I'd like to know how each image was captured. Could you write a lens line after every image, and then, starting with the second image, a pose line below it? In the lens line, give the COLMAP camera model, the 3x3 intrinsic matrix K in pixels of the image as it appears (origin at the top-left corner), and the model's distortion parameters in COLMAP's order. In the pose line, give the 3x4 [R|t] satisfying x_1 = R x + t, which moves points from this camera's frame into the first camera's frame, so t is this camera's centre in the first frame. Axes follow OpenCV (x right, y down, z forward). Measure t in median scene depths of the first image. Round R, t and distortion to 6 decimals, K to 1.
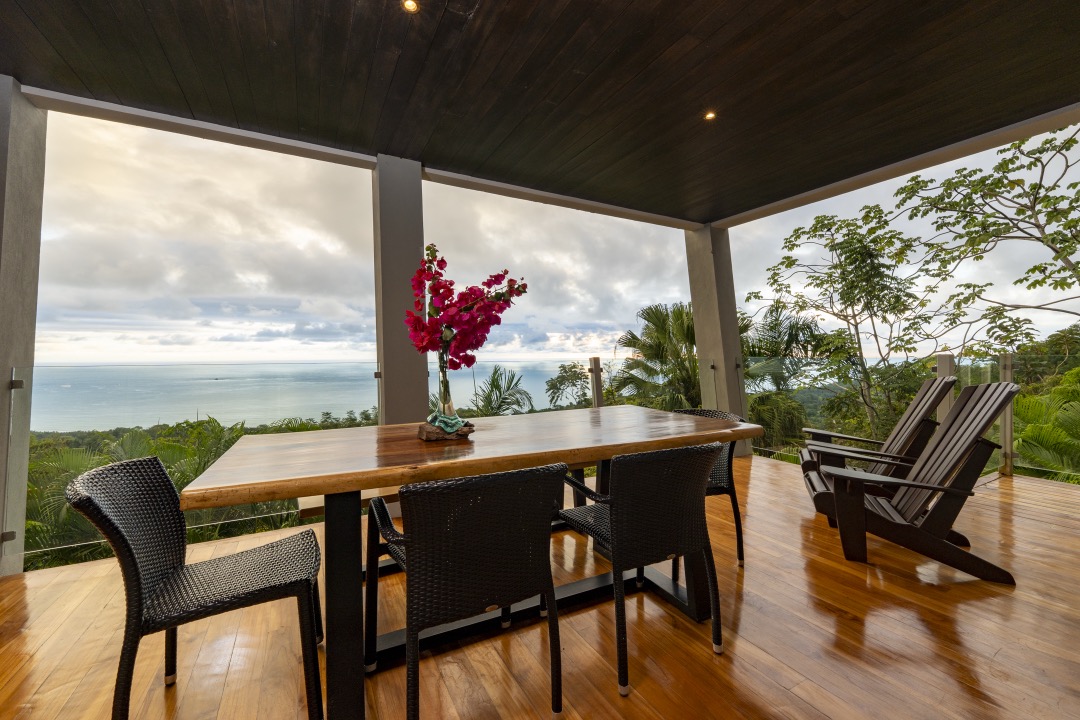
lens RADIAL K [[435.2, 0, 540.0], [0, 435.2, 360.0], [0, 0, 1]] dist [-0.002316, -0.000146]
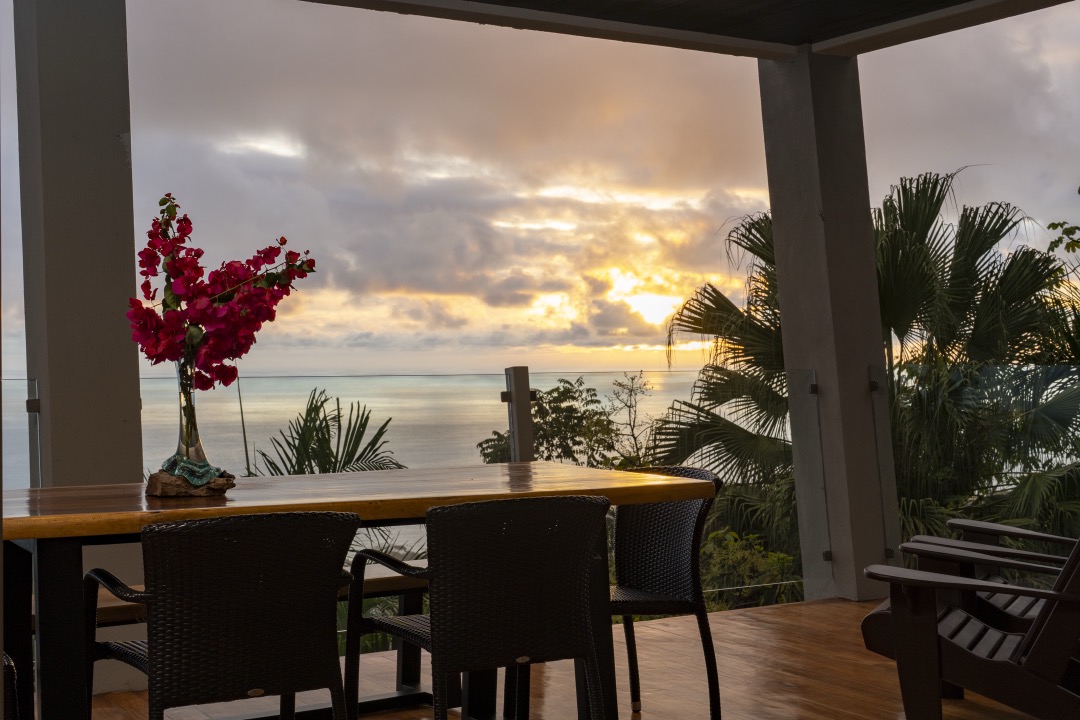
lens RADIAL K [[1481.3, 0, 540.0], [0, 1481.3, 360.0], [0, 0, 1]] dist [-0.004595, 0.007321]
pose [[0.998943, -0.002520, 0.045888, 0.198861], [0.002910, 0.999960, -0.008444, -0.001509], [-0.045865, 0.008569, 0.998911, -1.207916]]
